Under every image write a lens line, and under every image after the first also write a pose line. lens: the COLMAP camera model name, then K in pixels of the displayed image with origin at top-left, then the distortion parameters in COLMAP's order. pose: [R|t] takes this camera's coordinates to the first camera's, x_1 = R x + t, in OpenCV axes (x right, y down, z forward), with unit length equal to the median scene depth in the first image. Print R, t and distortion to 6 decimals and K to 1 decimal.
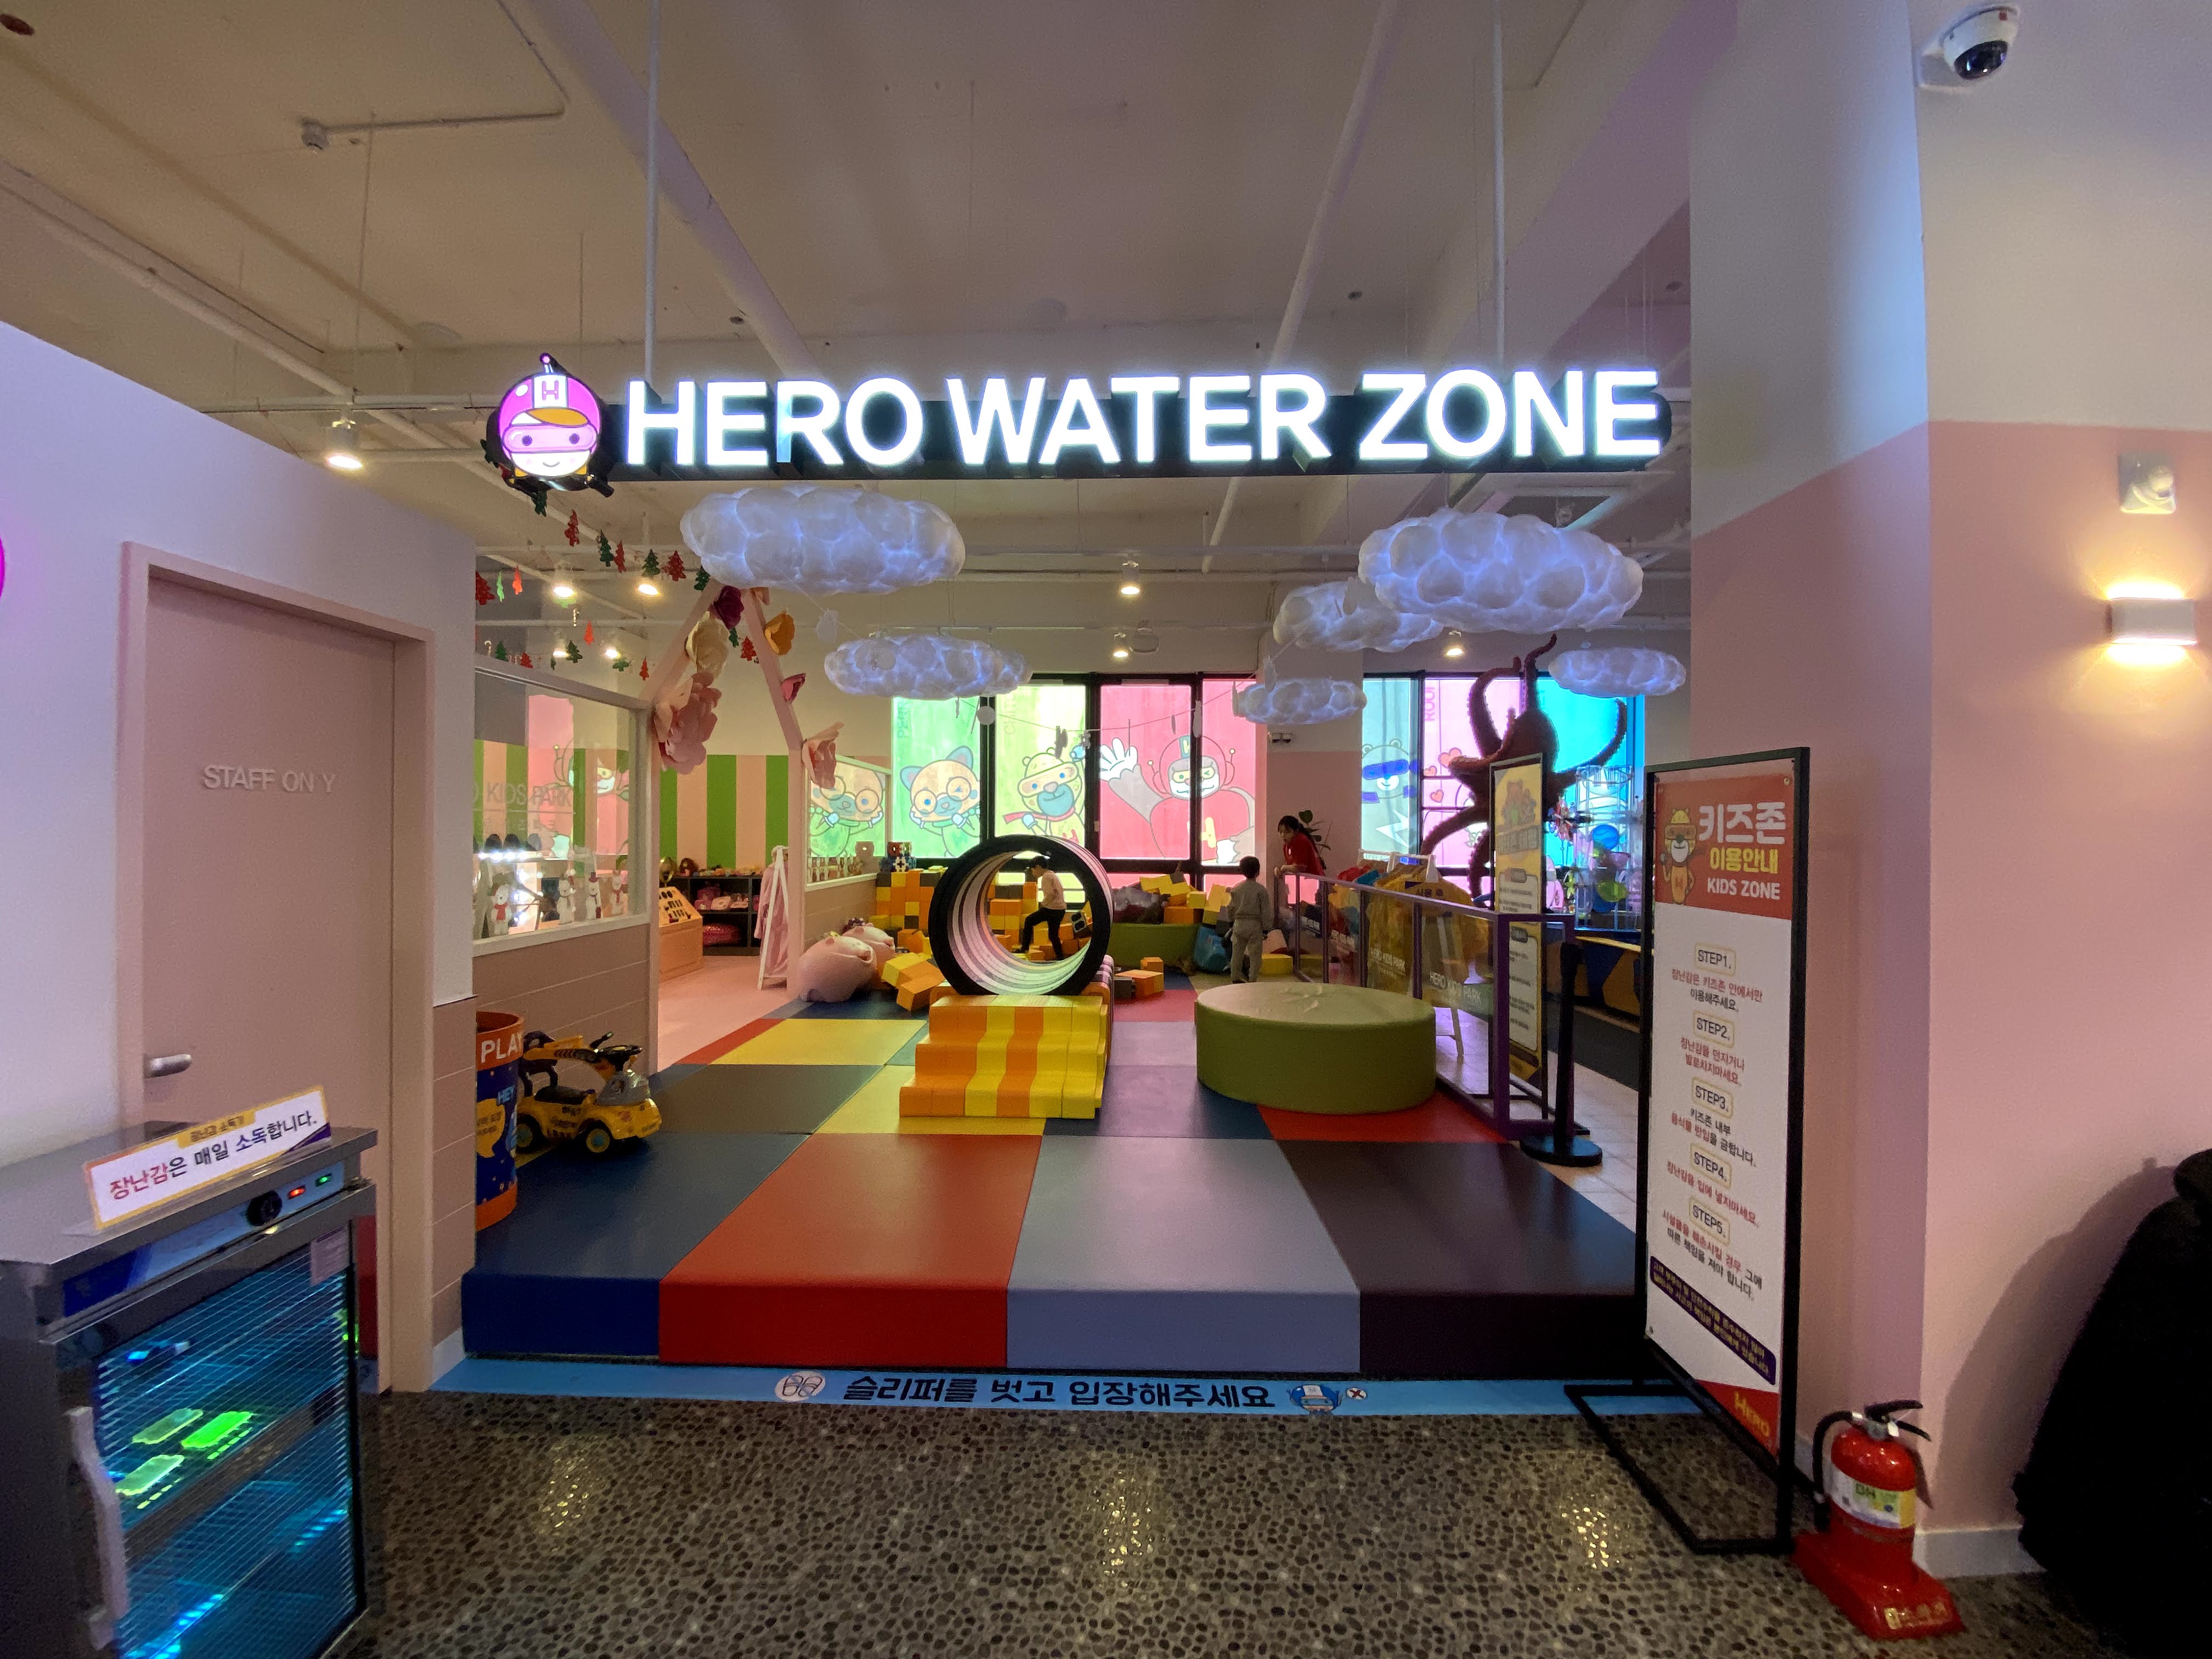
lens RADIAL K [[897.4, 0, 1083.9], [0, 897.4, 845.0], [0, 0, 1]] dist [-0.018292, -0.001412]
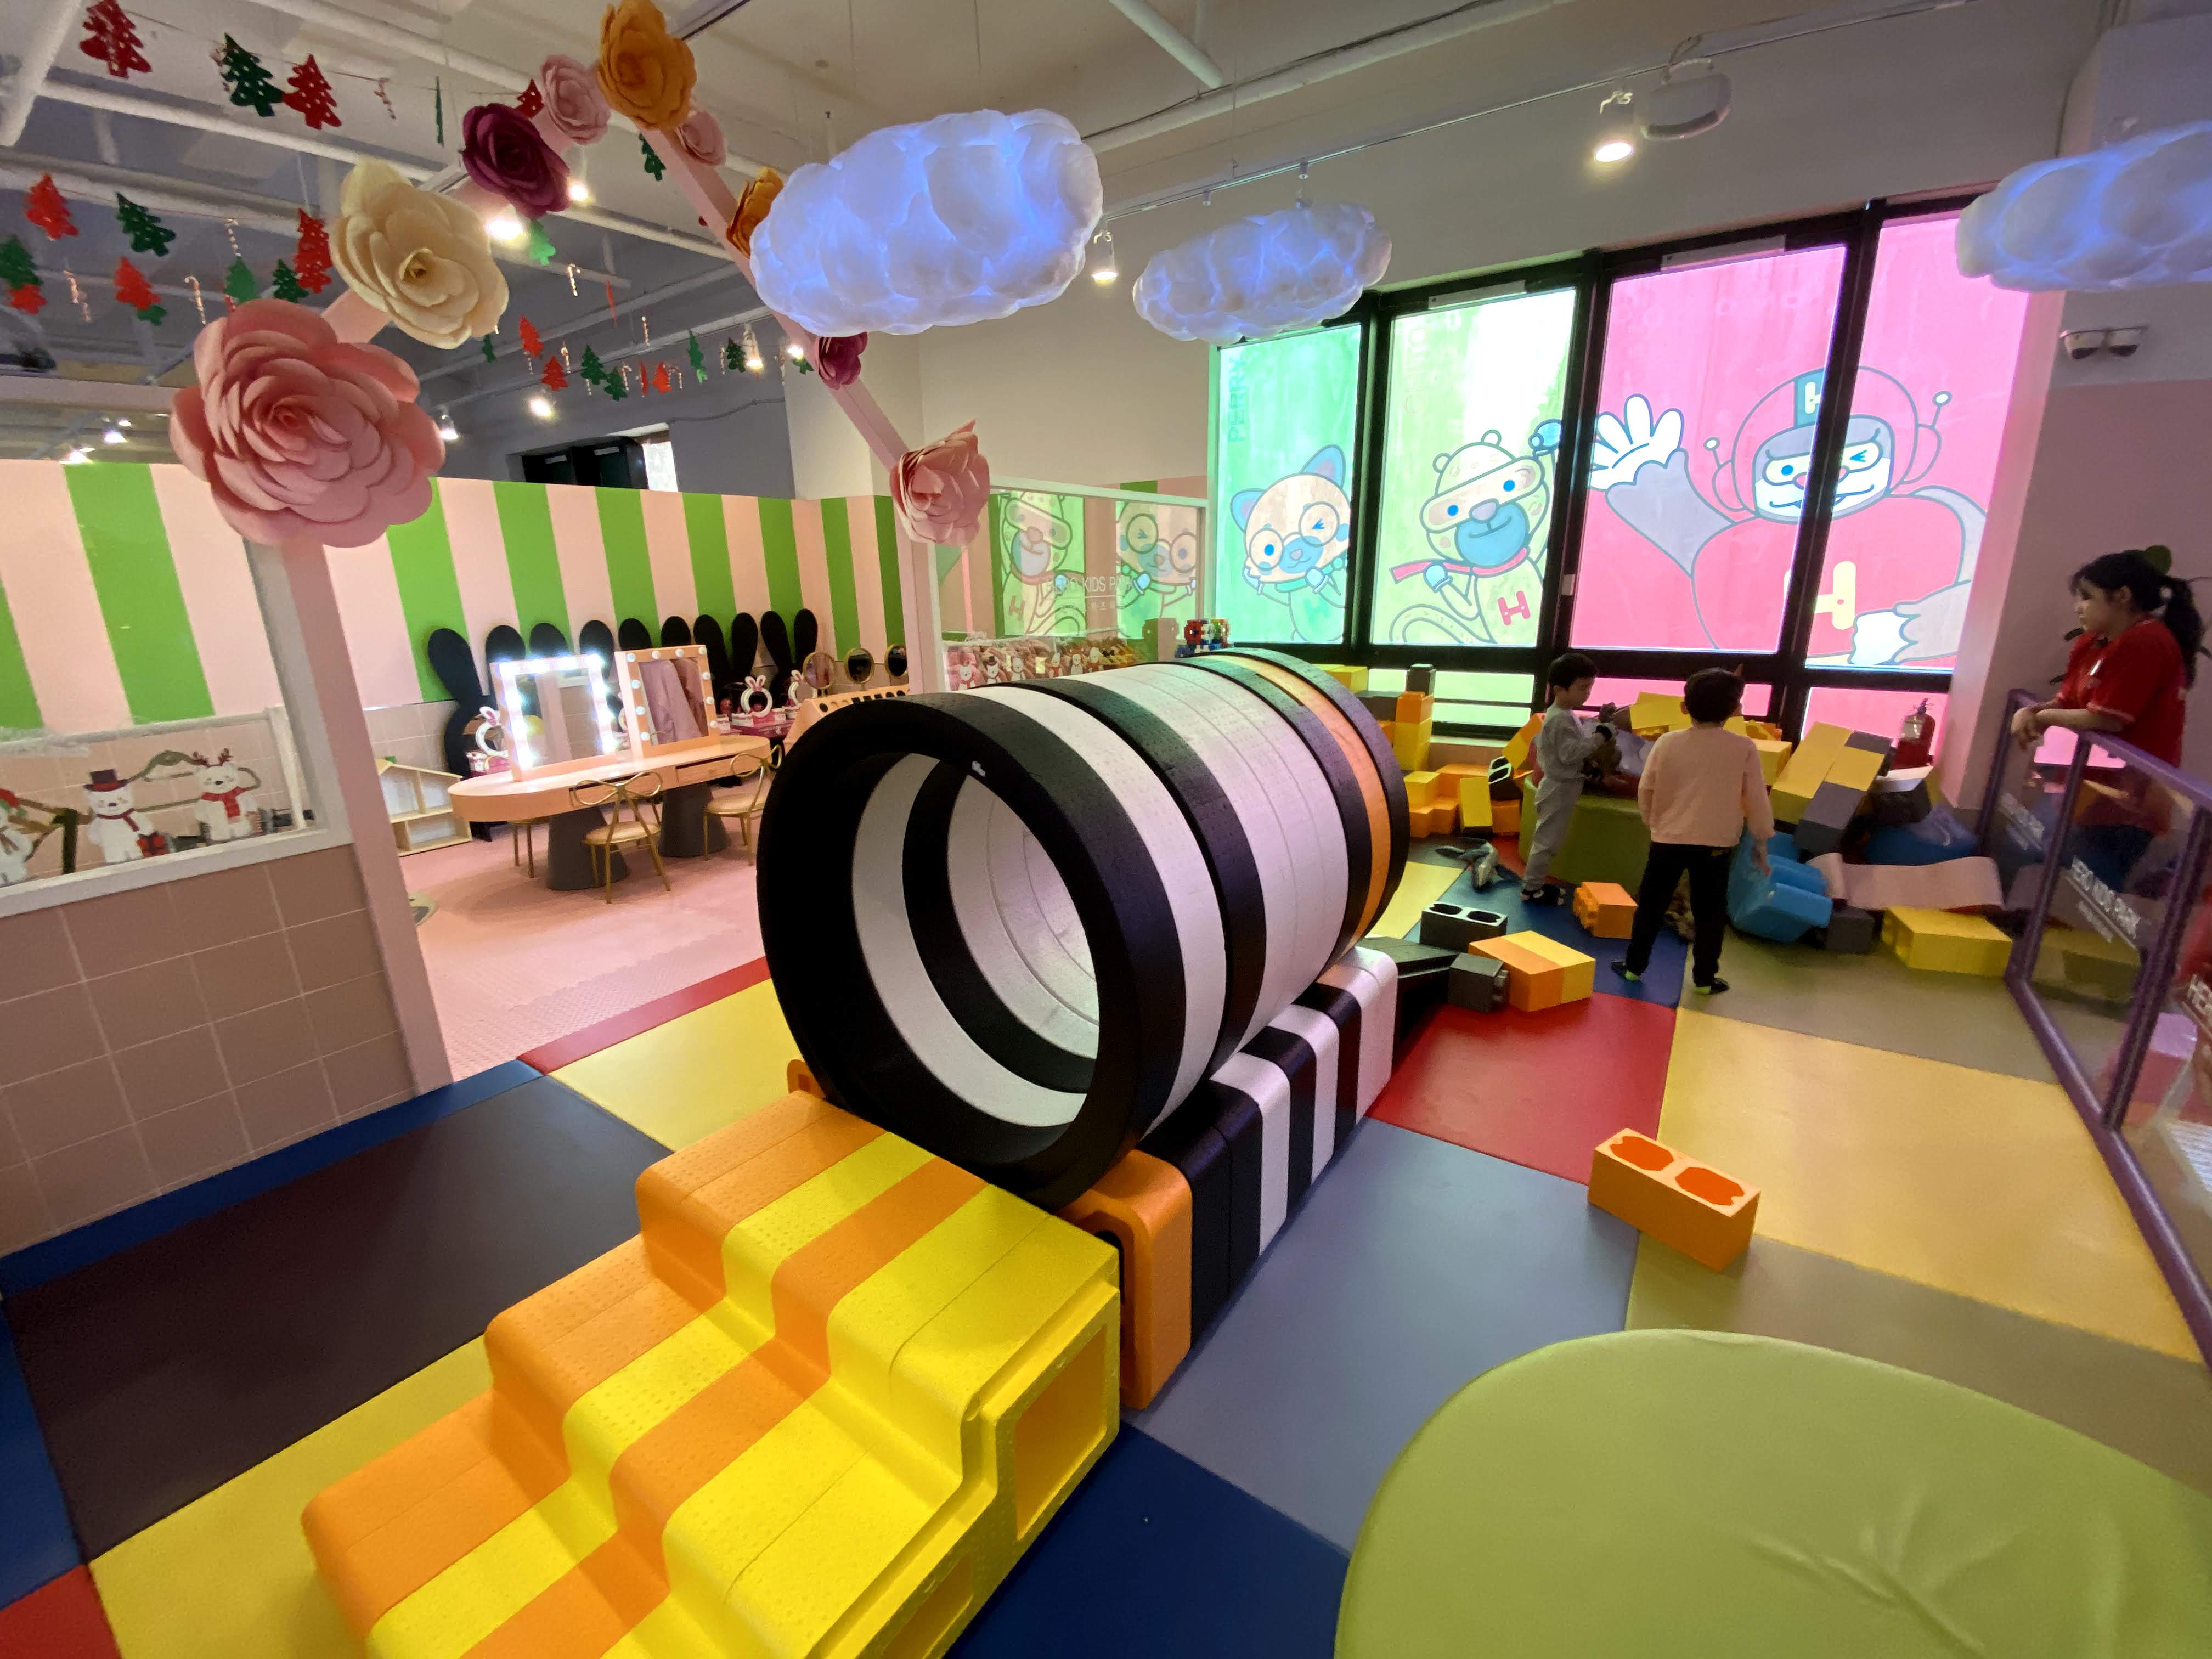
lens RADIAL K [[897.4, 0, 1112.0], [0, 897.4, 836.4], [0, 0, 1]] dist [-0.018292, -0.001412]
pose [[0.837483, 0.125360, -0.531890, 0.084809], [0.023961, 0.963971, 0.264925, -0.023707], [0.545937, -0.234615, 0.804306, 0.407165]]
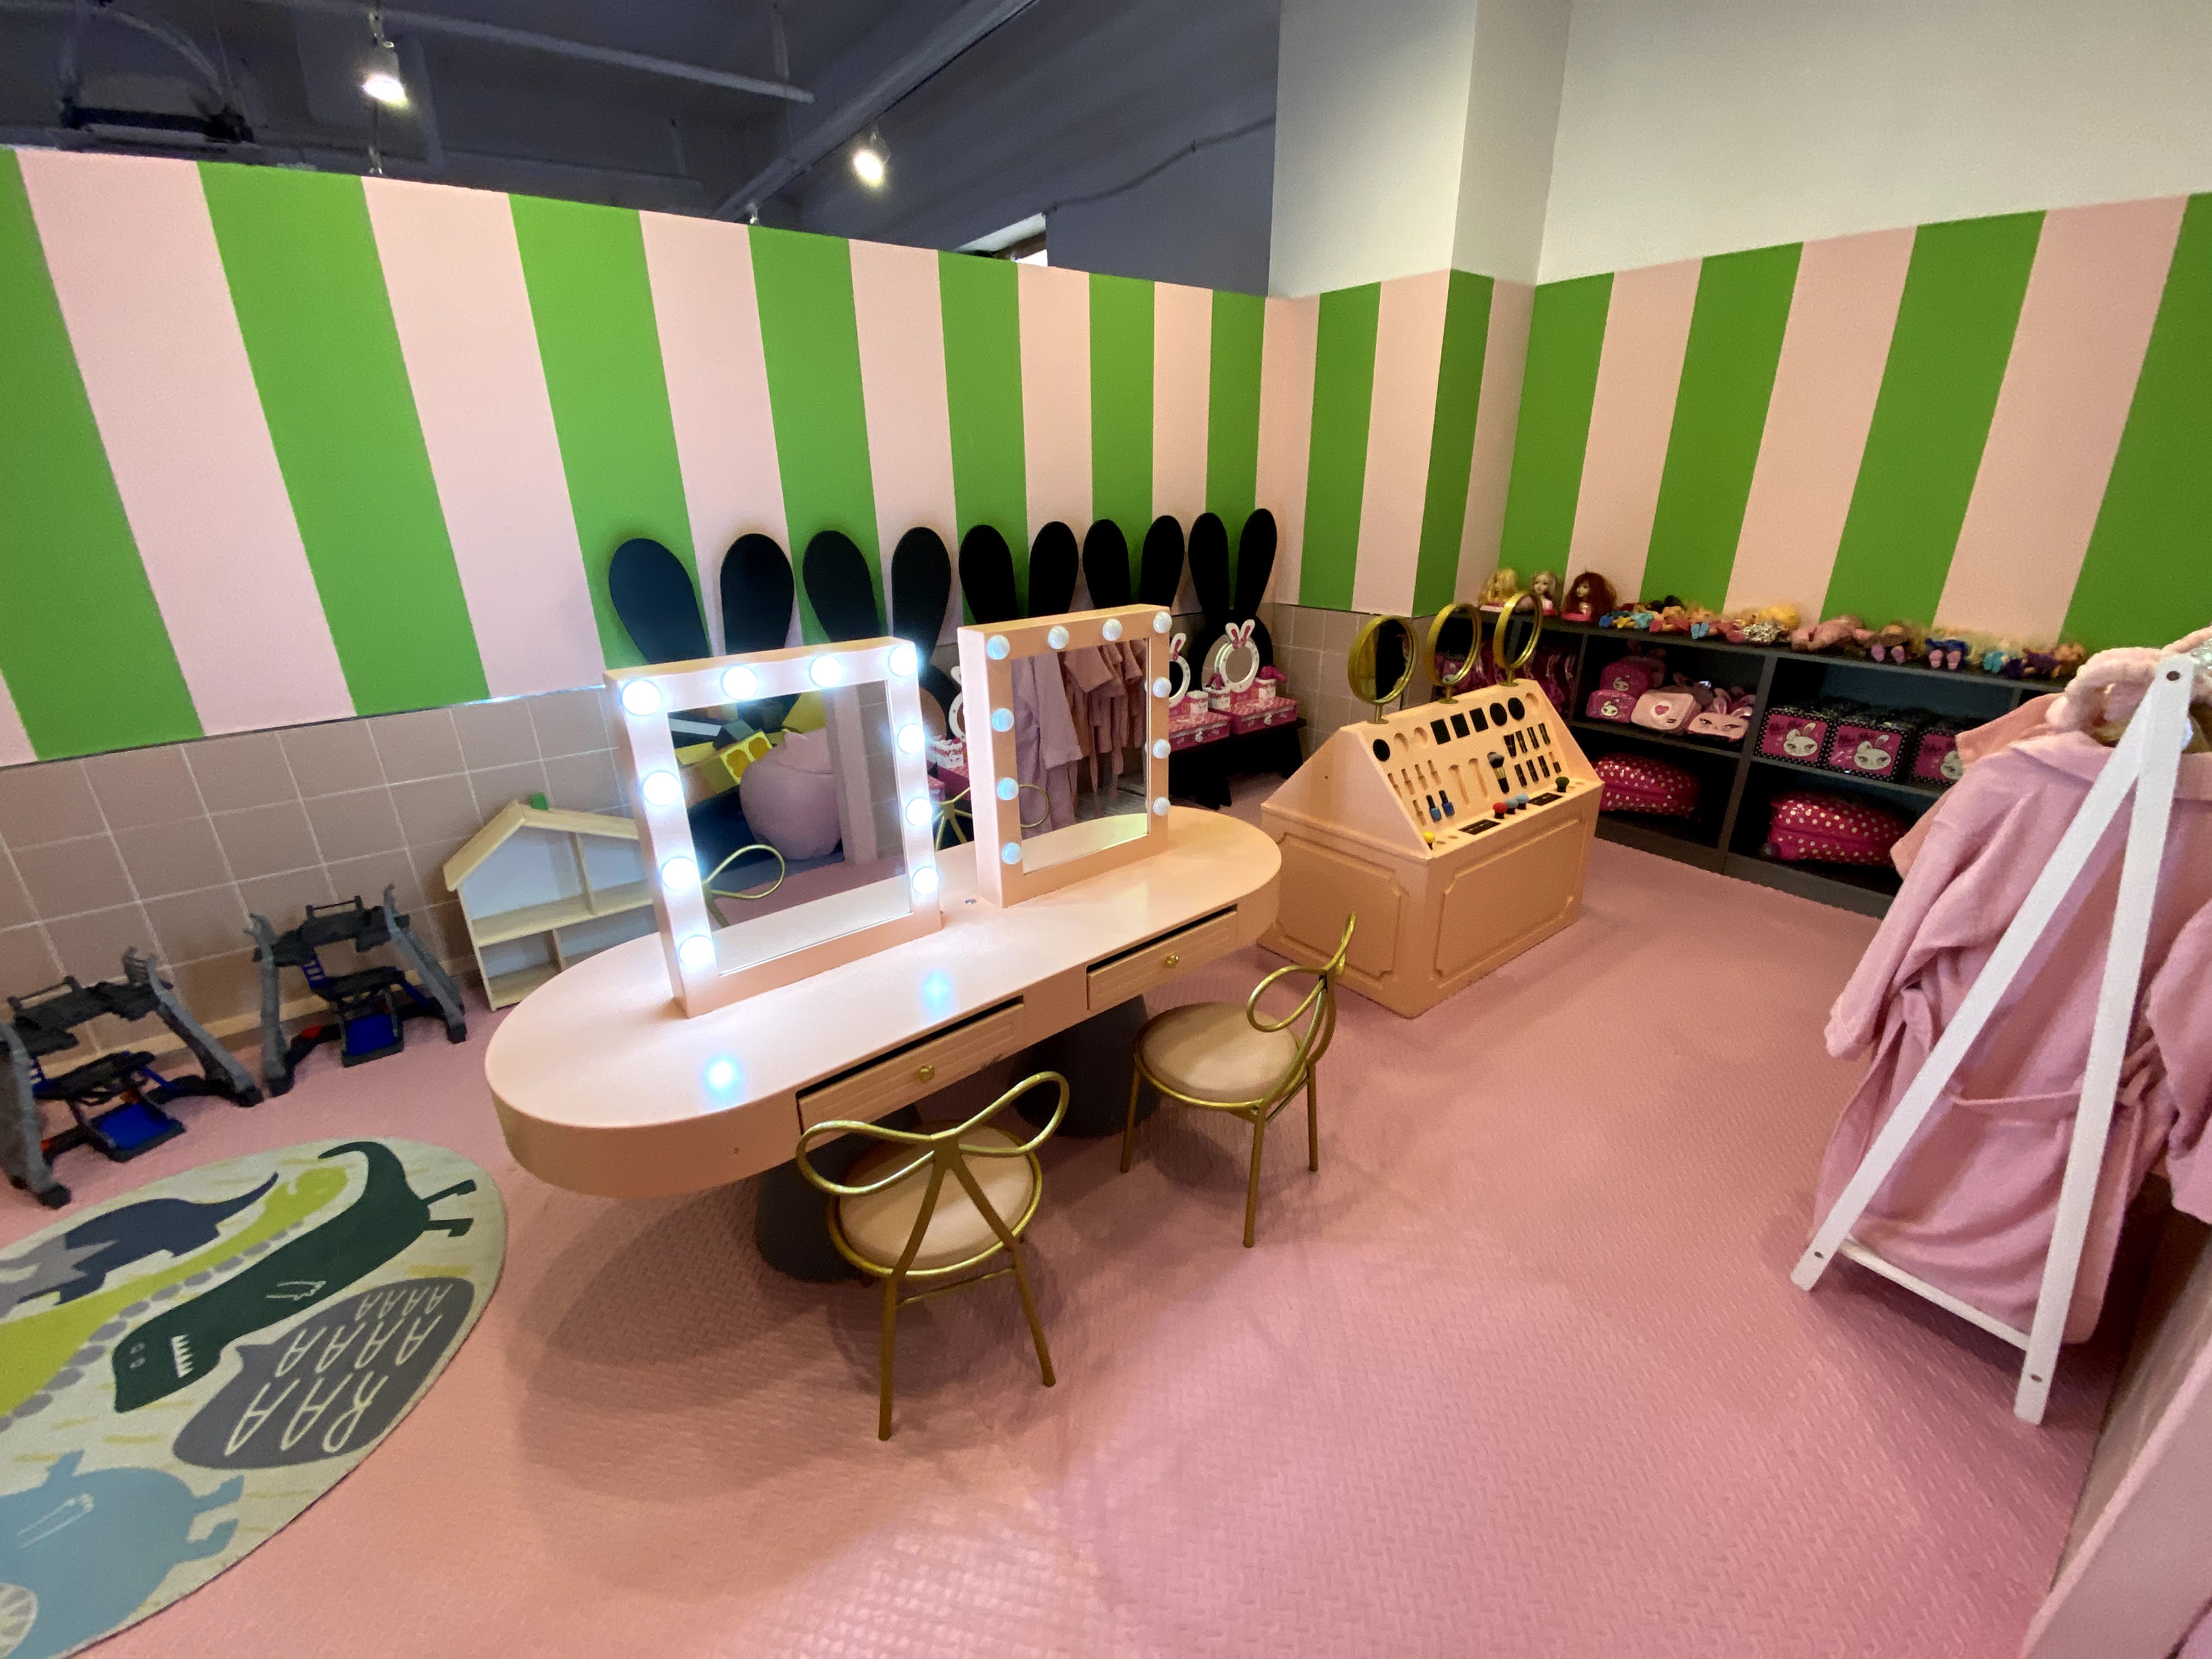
lens RADIAL K [[897.4, 0, 1068.4], [0, 897.4, 814.6], [0, 0, 1]] dist [-0.018292, -0.001412]
pose [[0.592172, 0.260371, -0.762588, -0.258967], [0.018581, 0.941696, 0.335953, -0.022451], [0.805598, -0.213111, 0.552807, 0.587429]]
